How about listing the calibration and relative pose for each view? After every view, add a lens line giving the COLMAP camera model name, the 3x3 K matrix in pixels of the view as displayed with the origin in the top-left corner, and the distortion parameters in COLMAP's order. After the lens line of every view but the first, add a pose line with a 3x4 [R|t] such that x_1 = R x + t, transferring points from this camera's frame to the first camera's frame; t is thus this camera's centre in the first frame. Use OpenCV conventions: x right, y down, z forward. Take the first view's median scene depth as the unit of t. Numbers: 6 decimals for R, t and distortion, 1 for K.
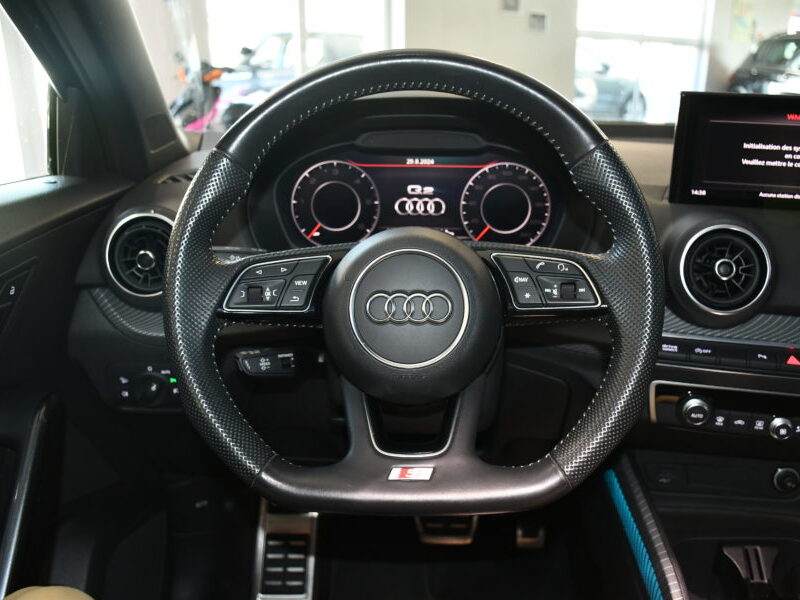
lens RADIAL K [[694.2, 0, 400.0], [0, 694.2, 300.0], [0, 0, 1]] dist [-0.159383, 0.088850]
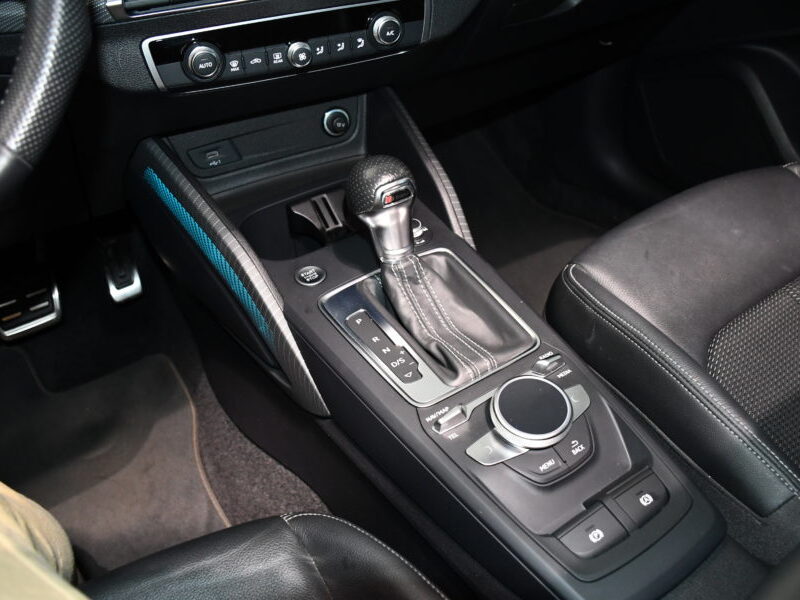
lens RADIAL K [[694.2, 0, 400.0], [0, 694.2, 300.0], [0, 0, 1]] dist [-0.159383, 0.088850]
pose [[0.806553, -0.397046, 0.437980, 0.141826], [0.222362, 0.890233, 0.397544, 0.146095], [-0.547747, -0.223250, 0.806308, 0.104094]]
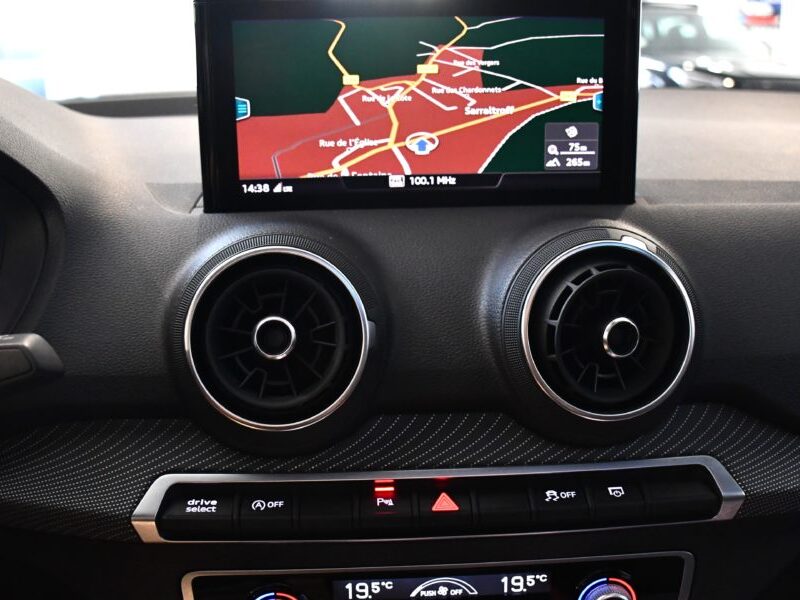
lens RADIAL K [[899.3, 0, 400.0], [0, 899.3, 300.0], [0, 0, 1]] dist [-0.146123, 0.043913]
pose [[0.952963, -0.087571, 0.290162, 0.349208], [0.107981, 0.992627, -0.055063, -0.025166], [-0.283200, 0.083805, 0.955392, 0.323921]]
